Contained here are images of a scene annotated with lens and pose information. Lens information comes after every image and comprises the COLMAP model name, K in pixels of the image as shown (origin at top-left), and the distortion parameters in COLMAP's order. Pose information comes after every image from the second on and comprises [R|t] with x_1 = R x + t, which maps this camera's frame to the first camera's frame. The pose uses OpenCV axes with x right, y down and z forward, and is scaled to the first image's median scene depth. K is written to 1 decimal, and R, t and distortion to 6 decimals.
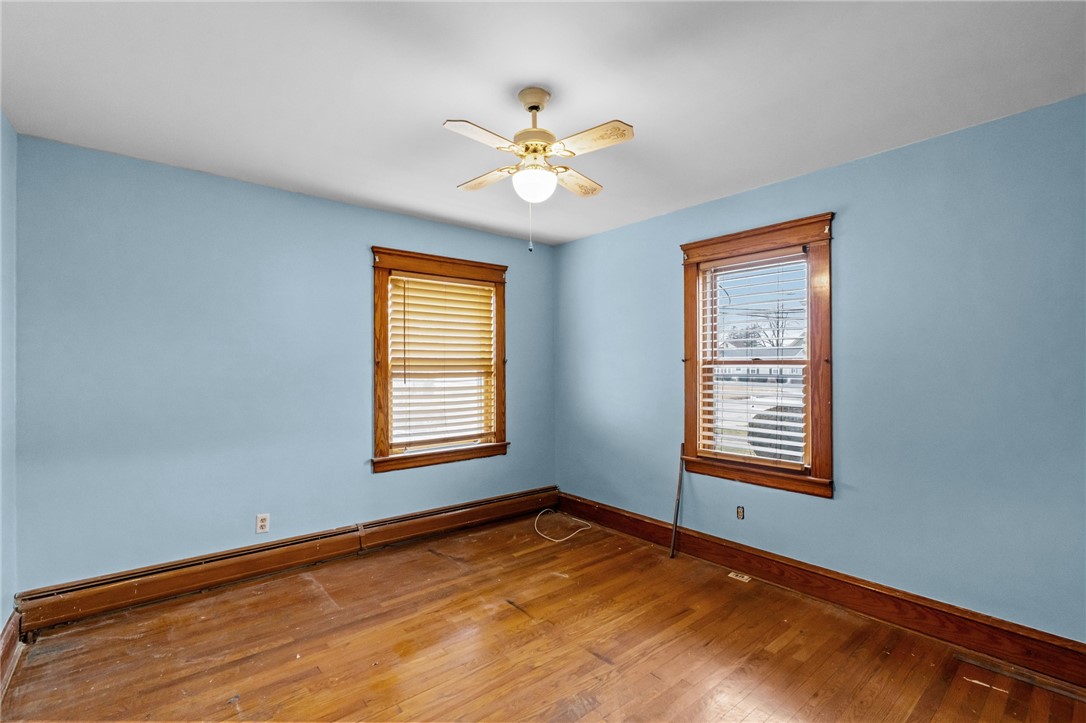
lens RADIAL K [[489.4, 0, 539.3], [0, 489.4, 359.5], [0, 0, 1]] dist [-0.002666, 0.000494]
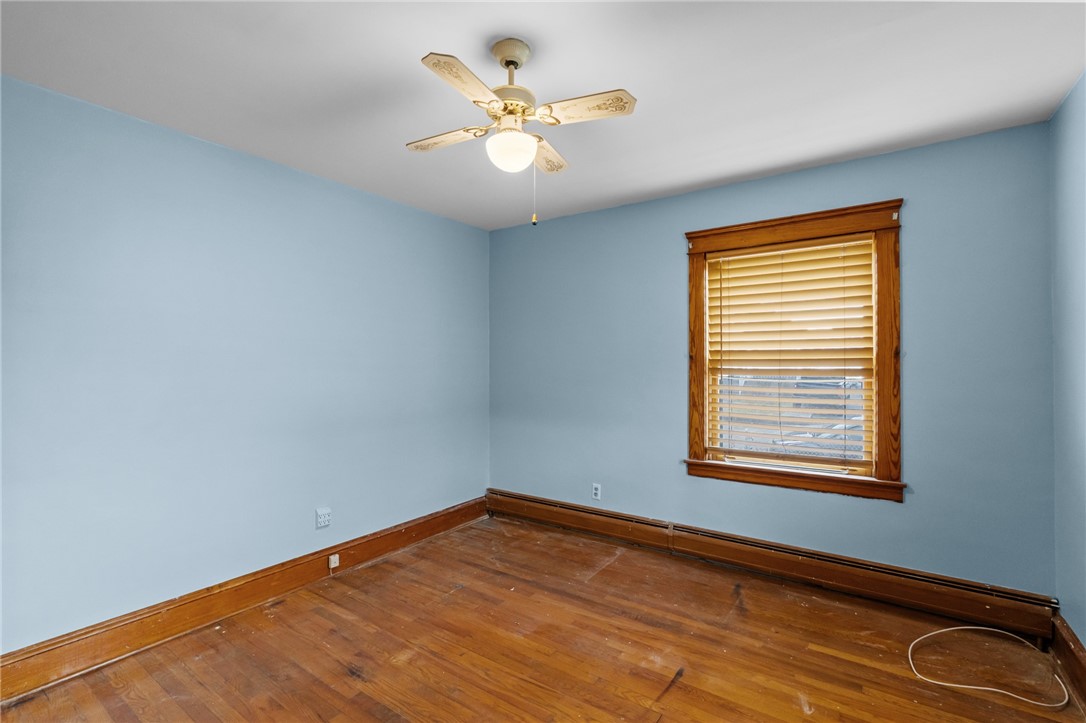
lens RADIAL K [[489.4, 0, 539.3], [0, 489.4, 359.5], [0, 0, 1]] dist [-0.002666, 0.000494]
pose [[0.270561, -0.006018, -0.962684, 0.484719], [0.012815, 0.999914, -0.002649, 0.009771], [0.962618, -0.011620, 0.270615, 0.471054]]
